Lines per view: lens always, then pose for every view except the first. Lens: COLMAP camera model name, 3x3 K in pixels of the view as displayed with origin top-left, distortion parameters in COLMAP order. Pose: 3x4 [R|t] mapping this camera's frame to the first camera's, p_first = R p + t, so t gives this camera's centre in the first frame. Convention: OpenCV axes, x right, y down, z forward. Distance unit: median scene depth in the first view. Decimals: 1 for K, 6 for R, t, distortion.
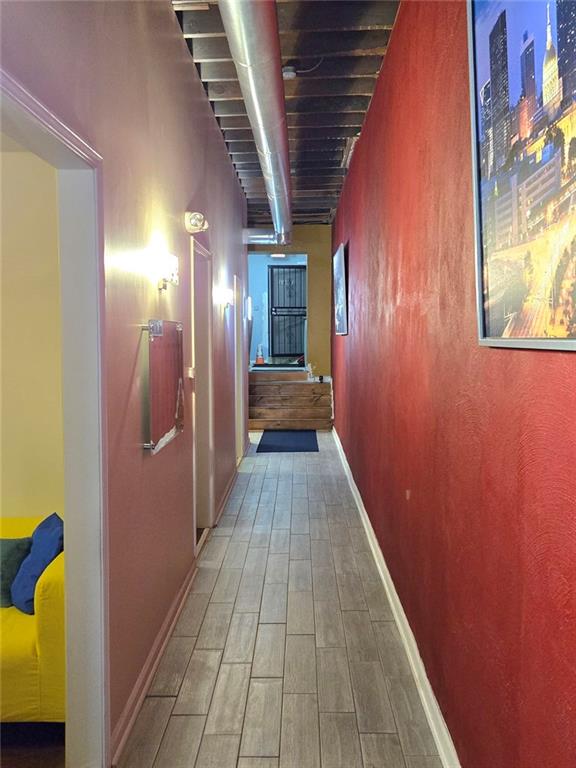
lens RADIAL K [[525.5, 0, 281.7], [0, 525.5, 388.1], [0, 0, 1]] dist [0.063535, -0.081196]
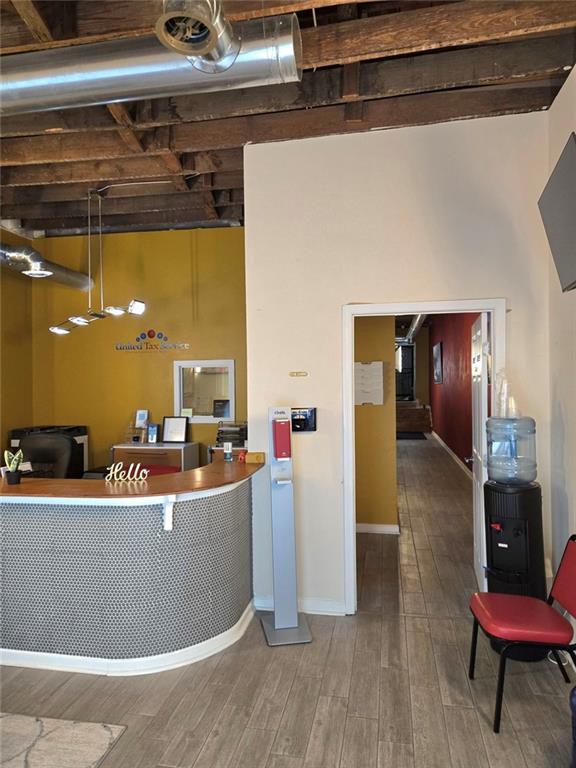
lens RADIAL K [[525.5, 0, 281.7], [0, 525.5, 388.1], [0, 0, 1]] dist [0.063535, -0.081196]
pose [[0.993656, 0.003301, -0.112411, -0.251793], [-0.013768, 0.995621, -0.092464, 0.111848], [0.111614, 0.093425, 0.989350, -1.069130]]
